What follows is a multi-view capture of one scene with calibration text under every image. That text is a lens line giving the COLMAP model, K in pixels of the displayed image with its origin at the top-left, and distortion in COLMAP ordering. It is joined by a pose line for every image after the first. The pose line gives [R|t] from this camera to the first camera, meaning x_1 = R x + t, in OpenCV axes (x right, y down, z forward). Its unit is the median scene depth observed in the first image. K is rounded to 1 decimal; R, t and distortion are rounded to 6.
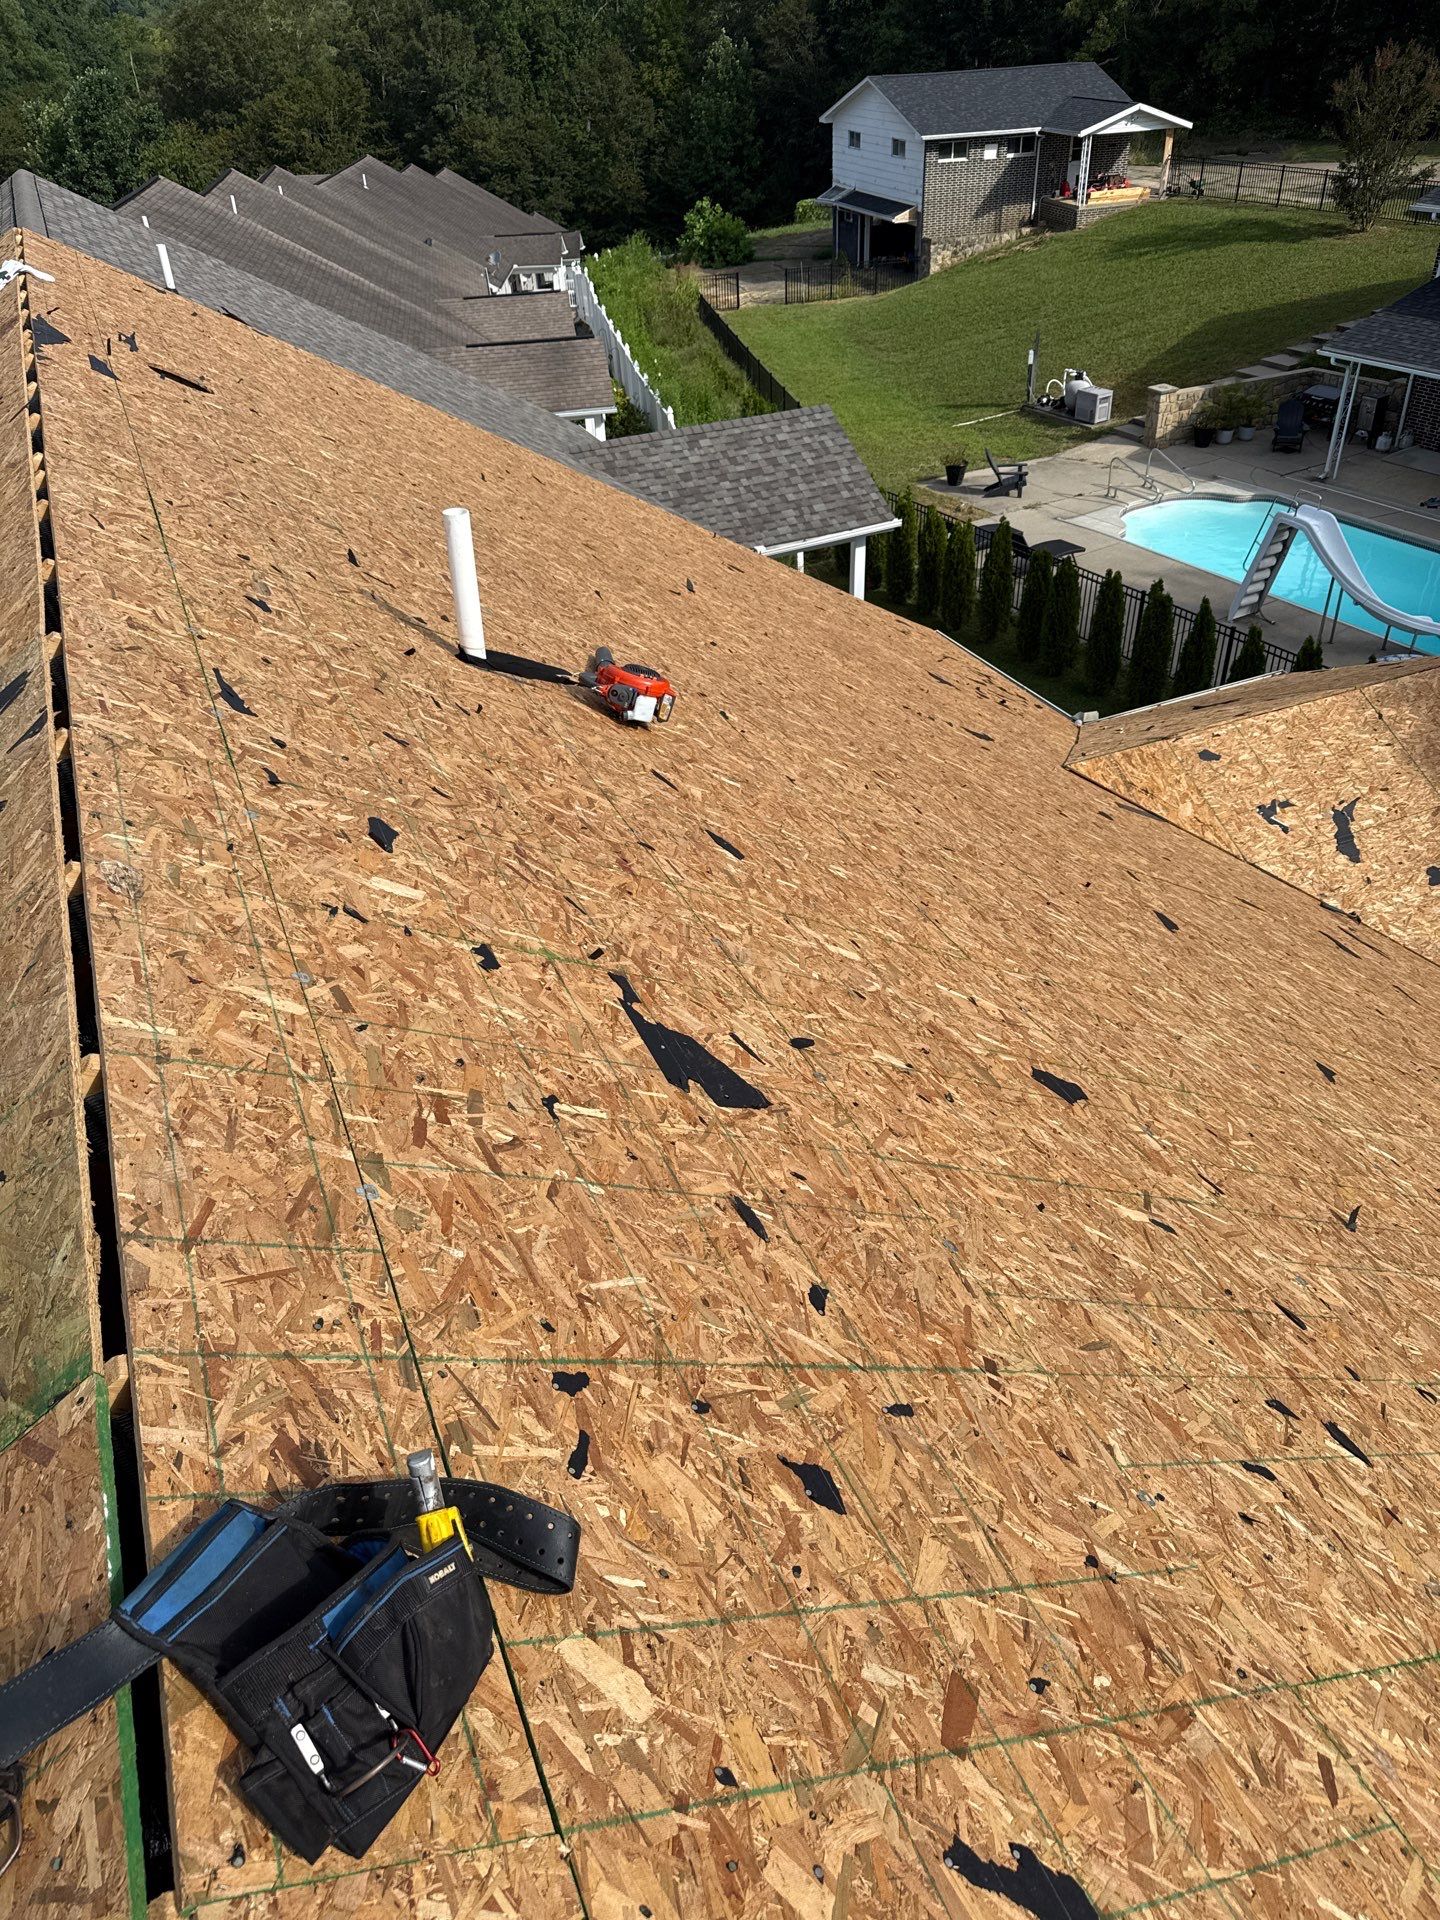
lens RADIAL K [[1411.9, 0, 720.0], [0, 1411.9, 960.0], [0, 0, 1]] dist [0.004876, 0.000389]
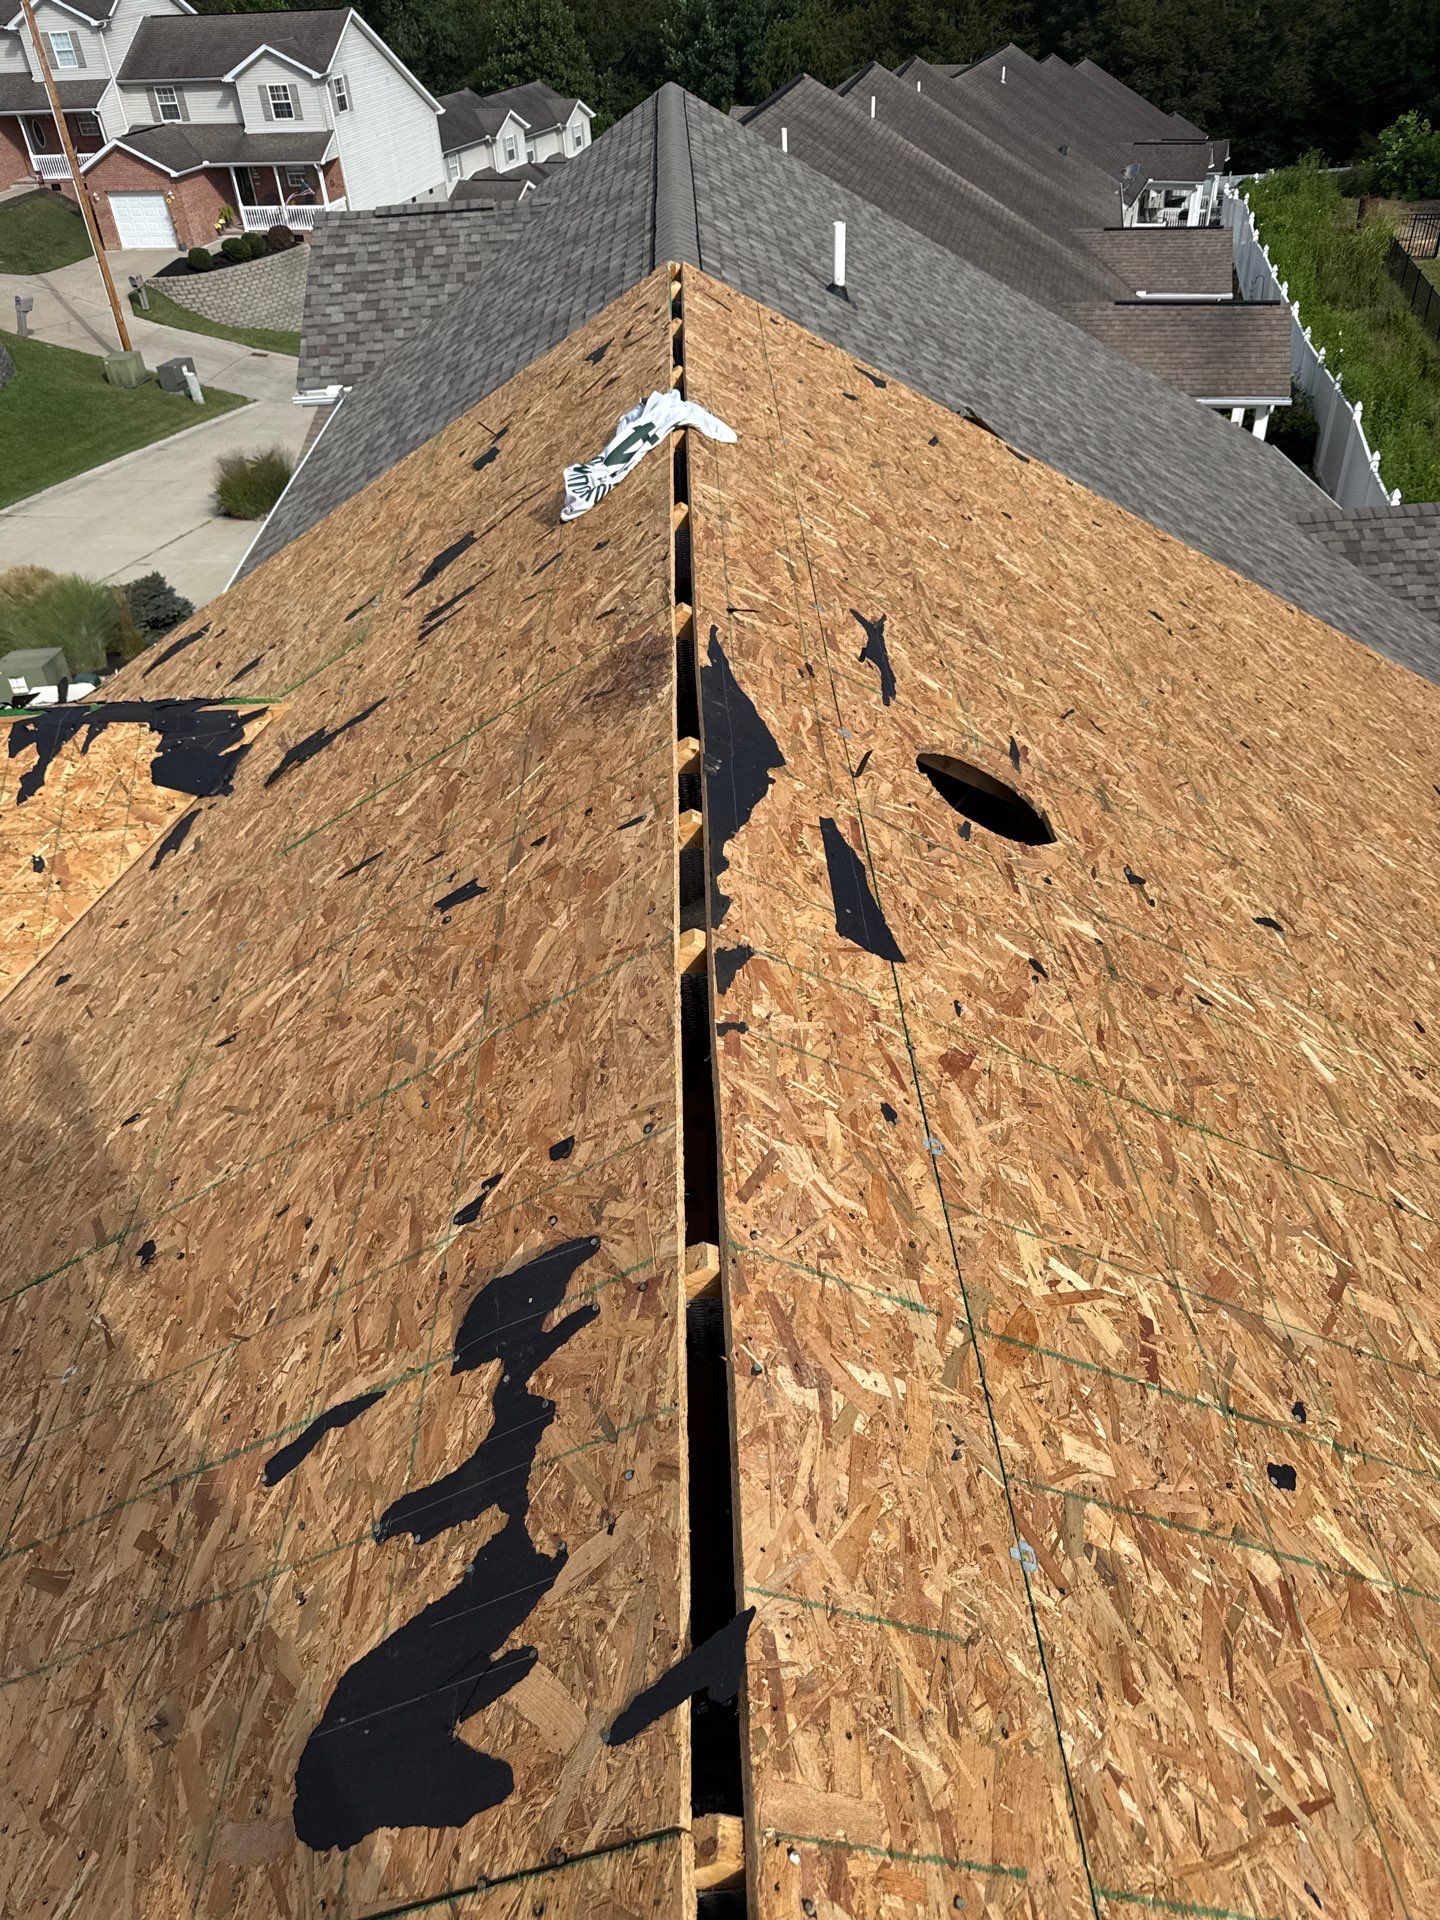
lens RADIAL K [[1310.2, 0, 716.1], [0, 1310.2, 891.2], [0, 0, 1]] dist [0.009180, 0.003852]
pose [[0.934219, 0.217938, -0.282379, -0.118132], [-0.199240, 0.975462, 0.093691, -0.139451], [0.295868, -0.031267, 0.954717, 0.210683]]
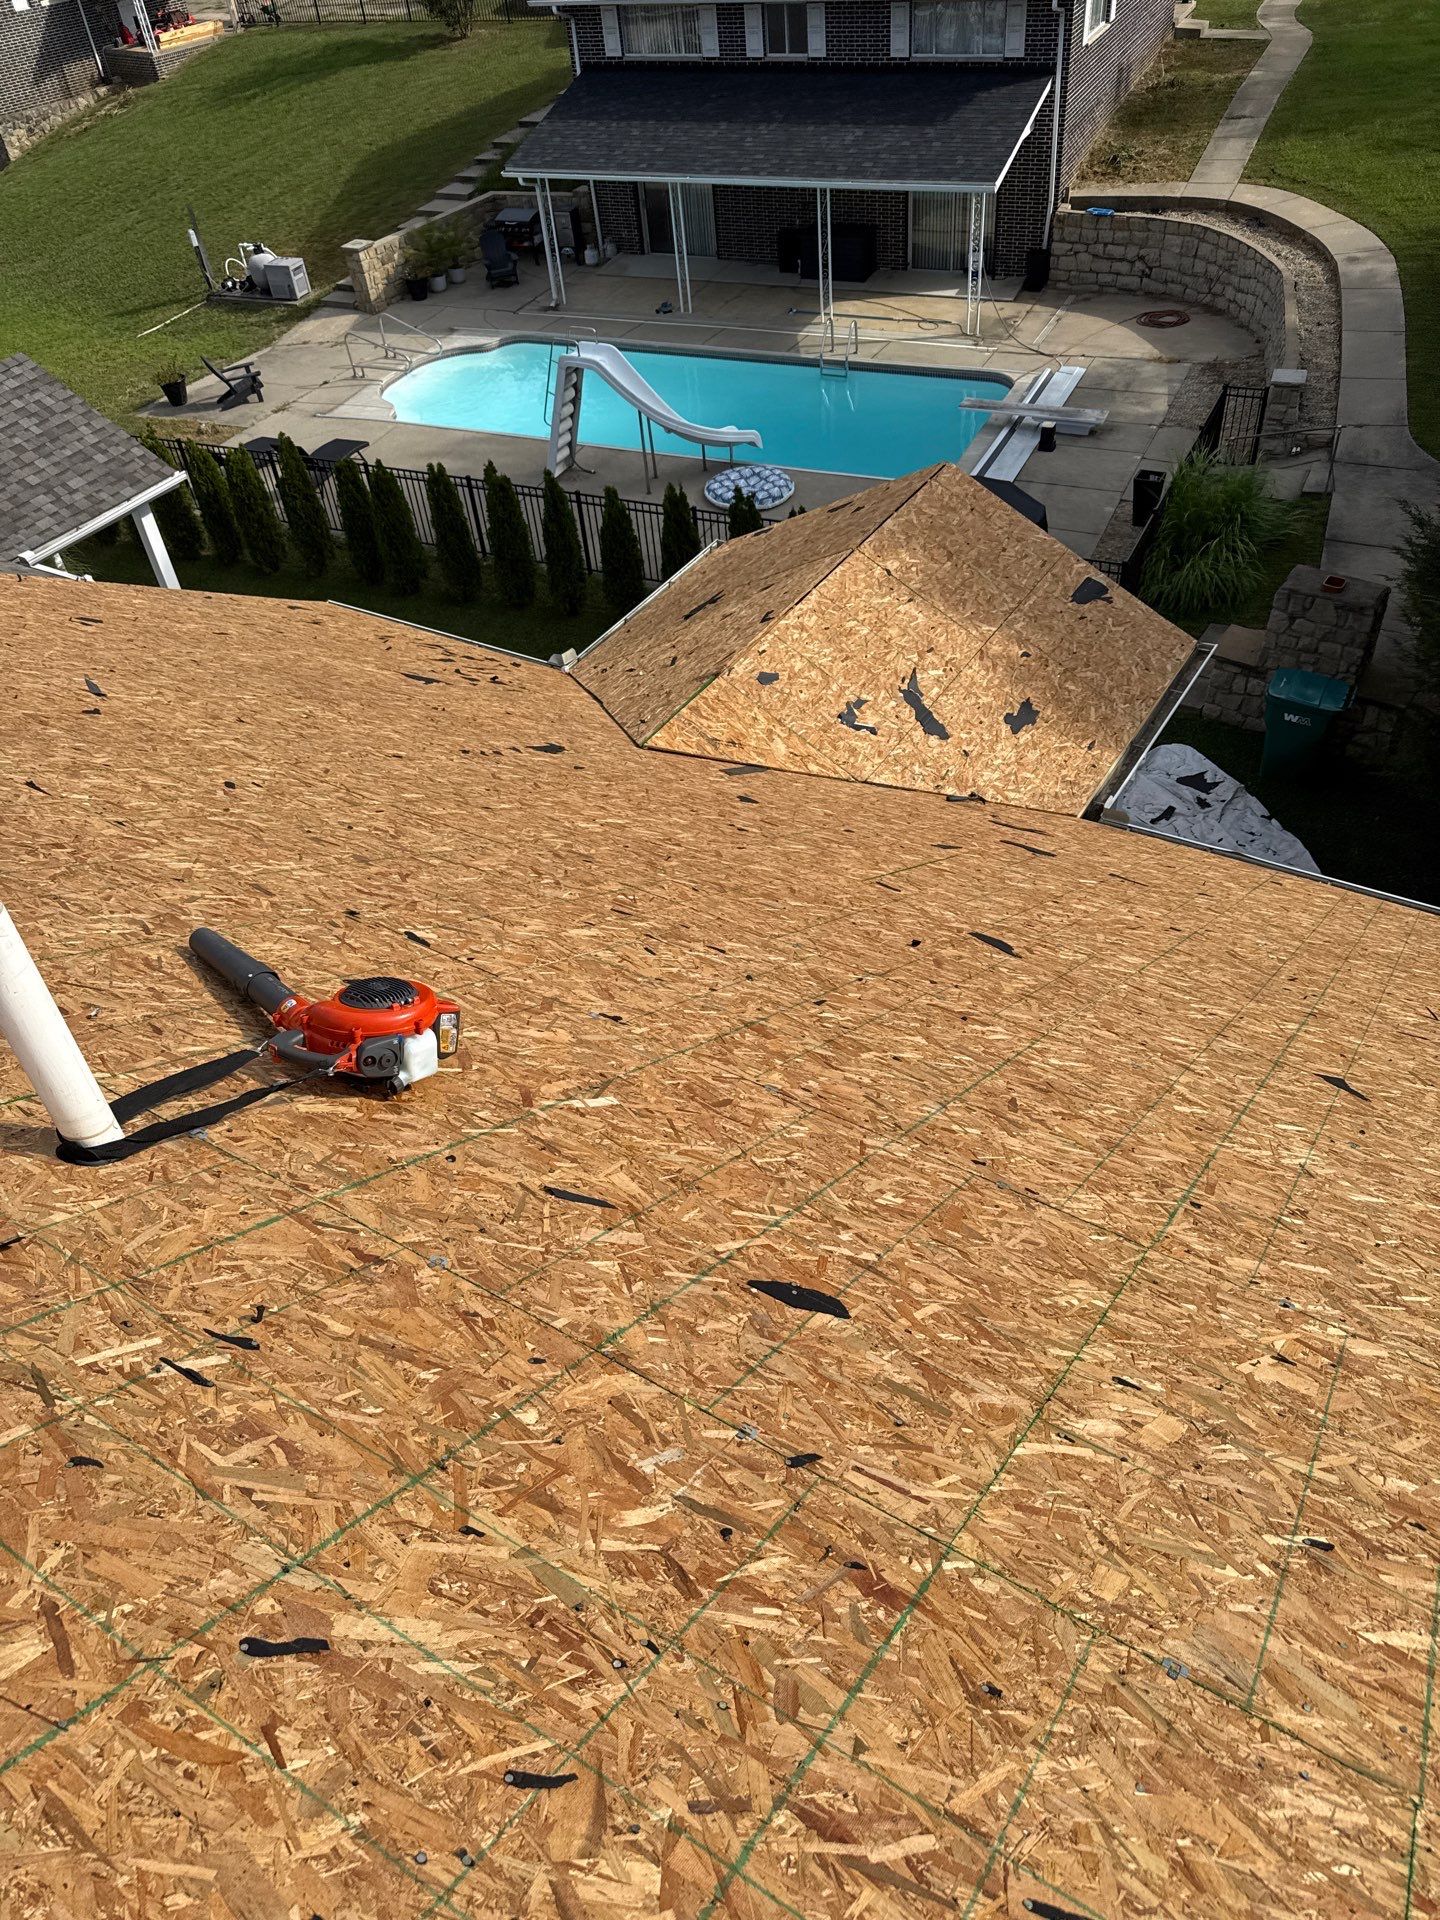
lens RADIAL K [[1398.8, 0, 720.0], [0, 1398.8, 960.0], [0, 0, 1]] dist [0.010666, -0.001464]
pose [[0.831624, -0.398487, 0.386794, -0.028663], [0.361436, 0.917174, 0.167799, -0.049000], [-0.421623, 0.000255, 0.906771, 0.079814]]
